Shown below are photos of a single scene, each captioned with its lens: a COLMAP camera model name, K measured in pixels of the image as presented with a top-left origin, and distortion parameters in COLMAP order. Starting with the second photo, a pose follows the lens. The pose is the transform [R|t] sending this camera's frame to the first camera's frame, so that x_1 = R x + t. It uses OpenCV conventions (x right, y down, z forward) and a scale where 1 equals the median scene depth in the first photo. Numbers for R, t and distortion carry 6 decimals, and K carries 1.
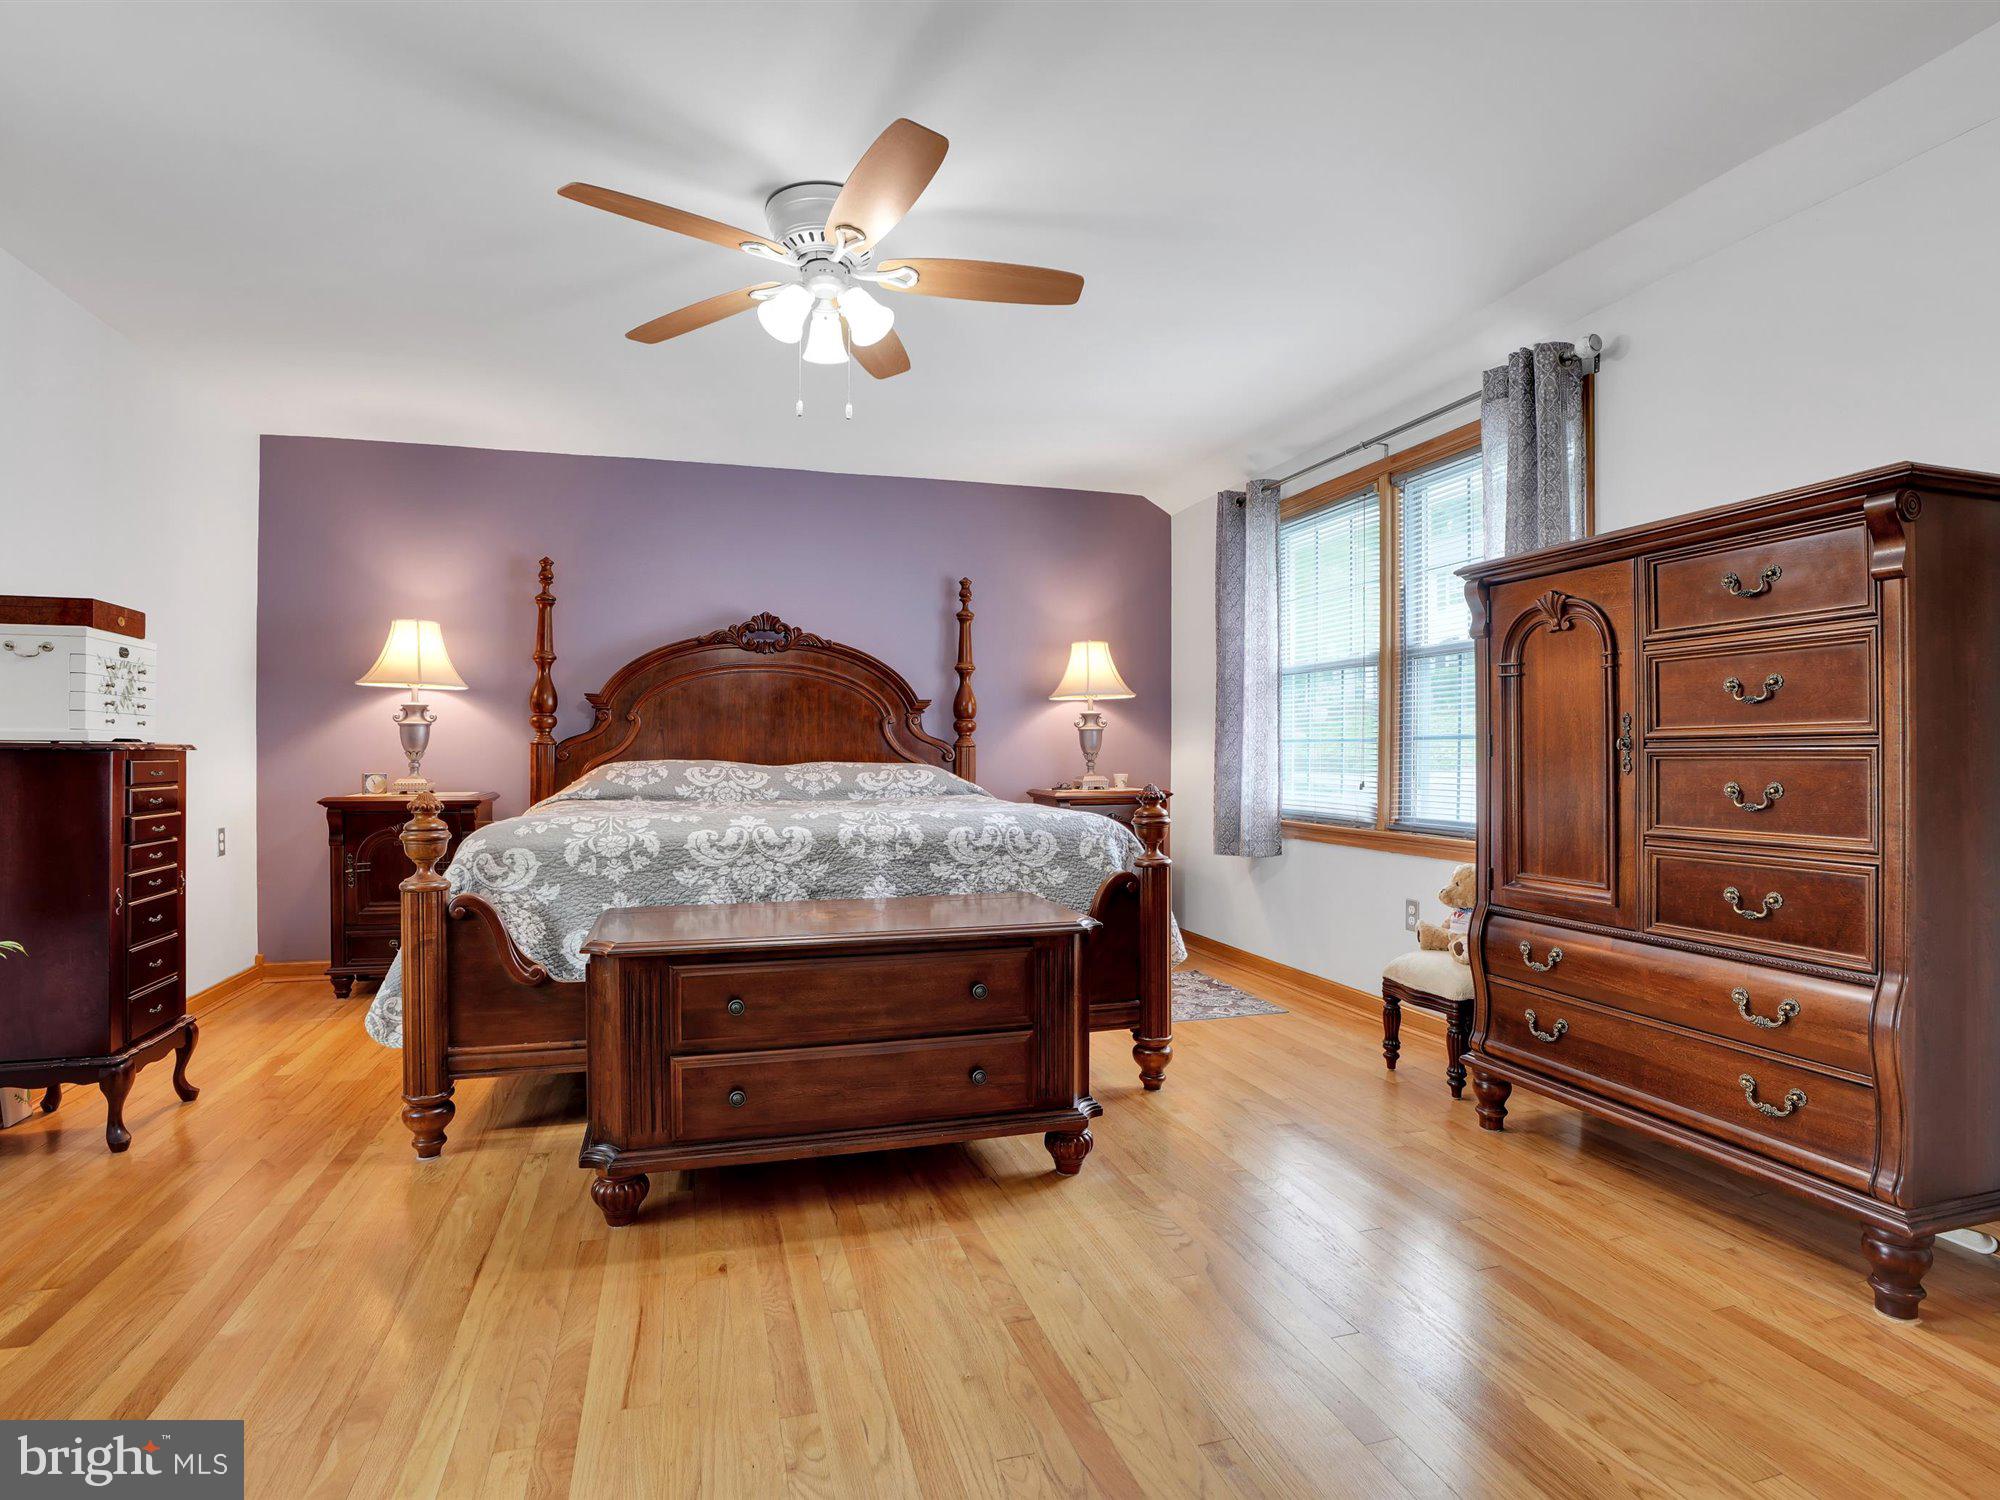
lens RADIAL K [[1067.5, 0, 1002.8], [0, 1067.5, 757.3], [0, 0, 1]] dist [-0.057830, 0.022158]
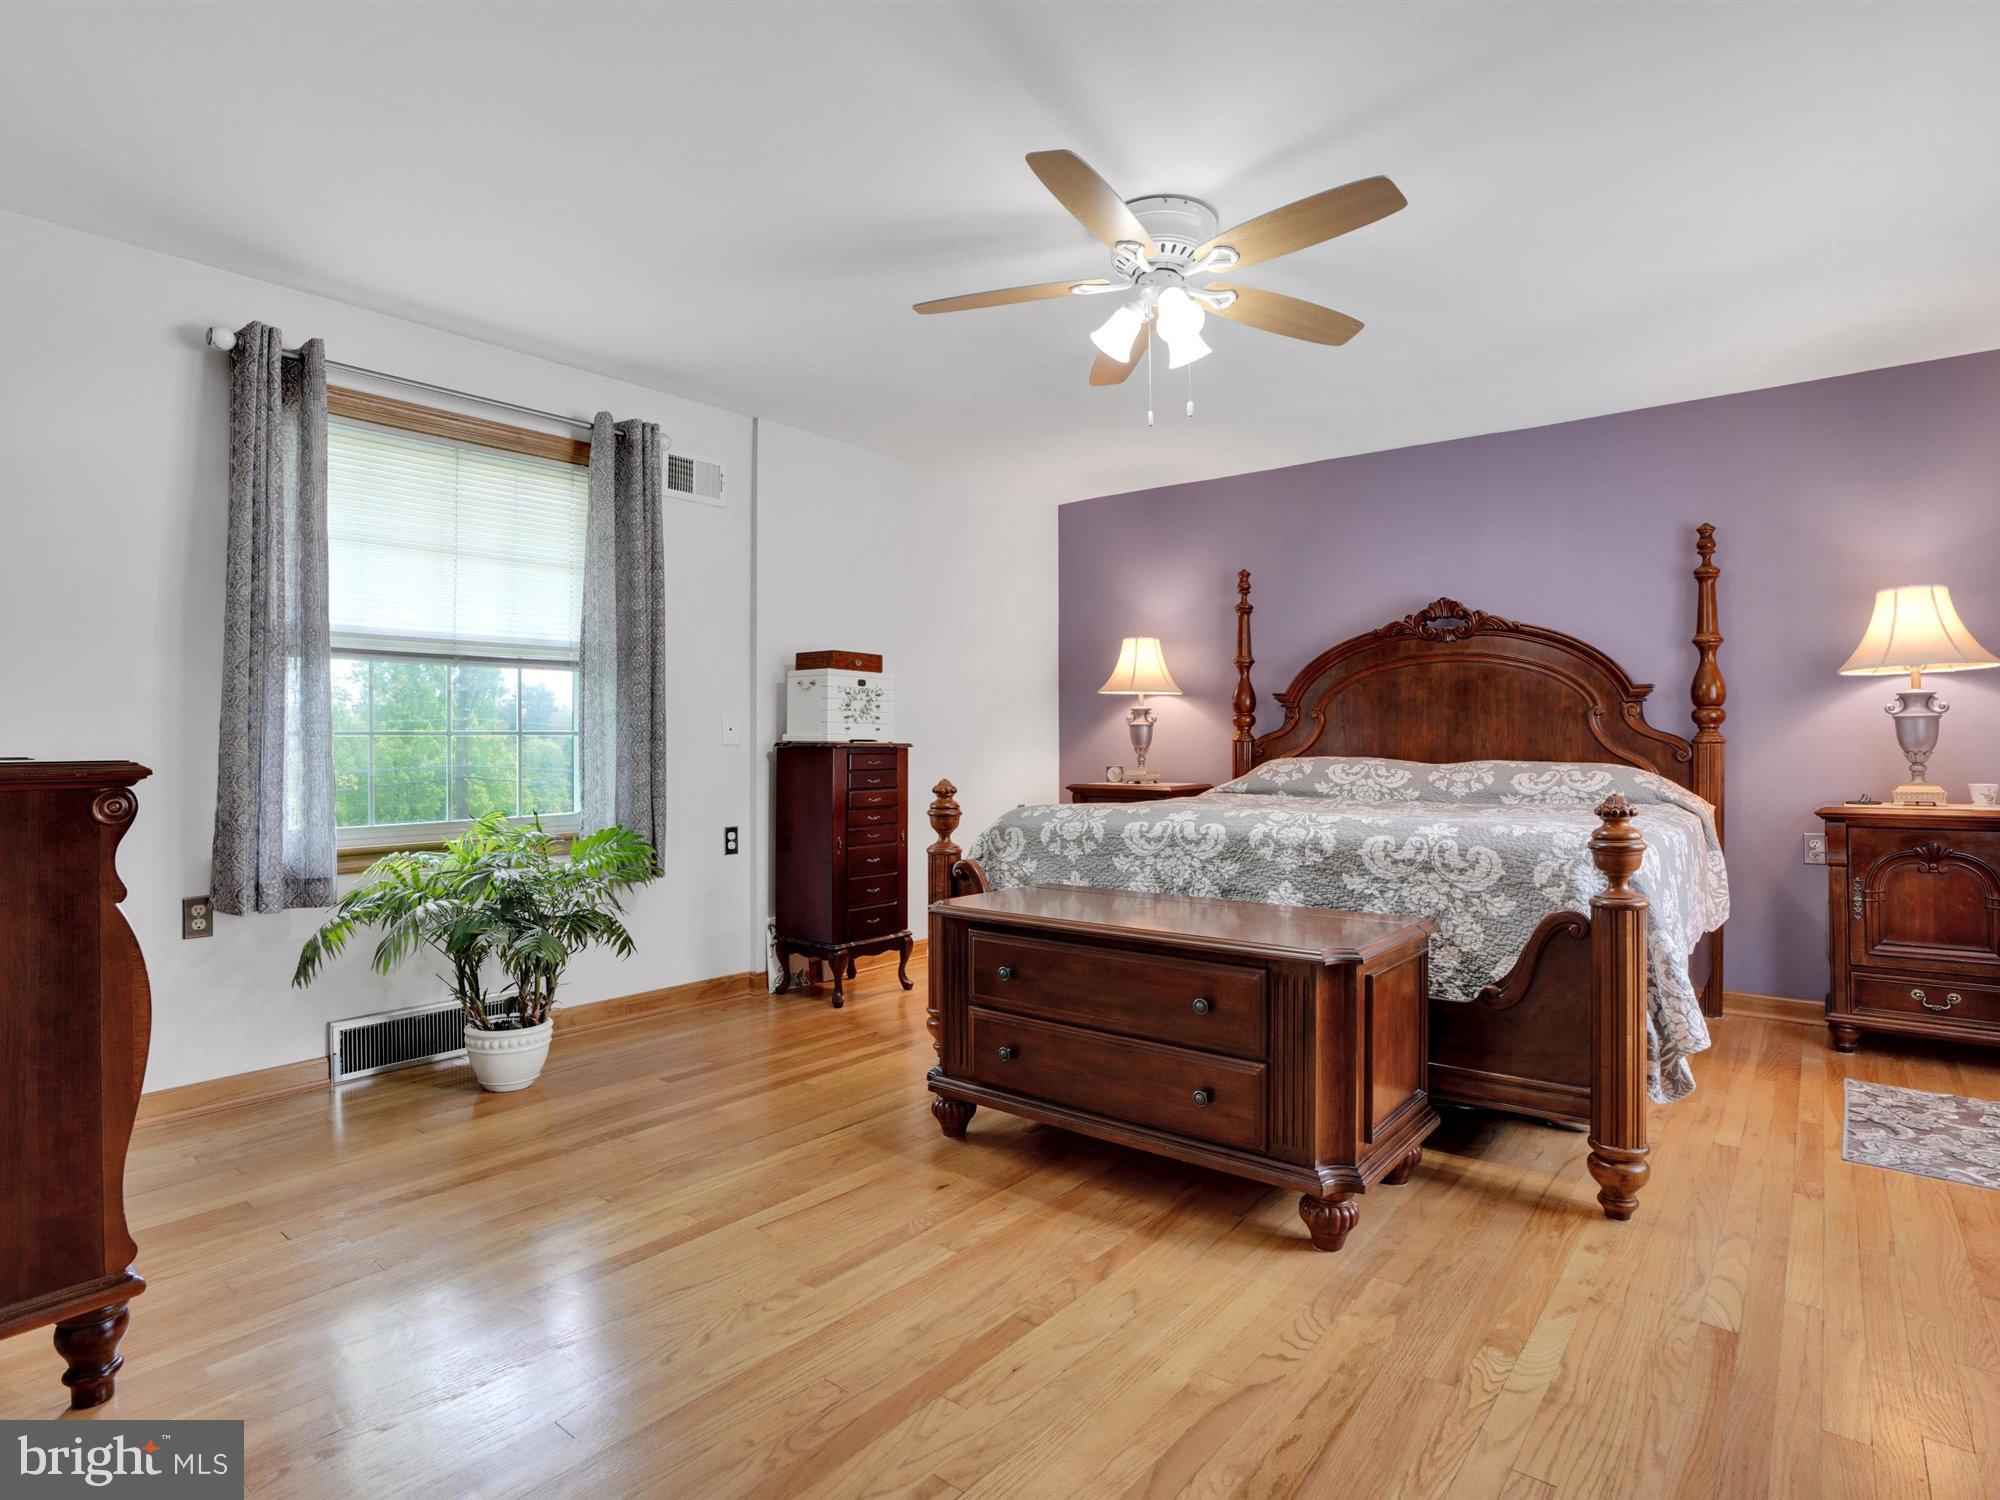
lens RADIAL K [[1067.5, 0, 958.7], [0, 1067.5, 735.0], [0, 0, 1]] dist [-0.057830, 0.022158]
pose [[0.553006, -0.008949, -0.833130, 0.487551], [-0.005960, 0.999874, -0.014696, -0.002134], [0.833156, 0.013093, 0.552883, 0.233640]]
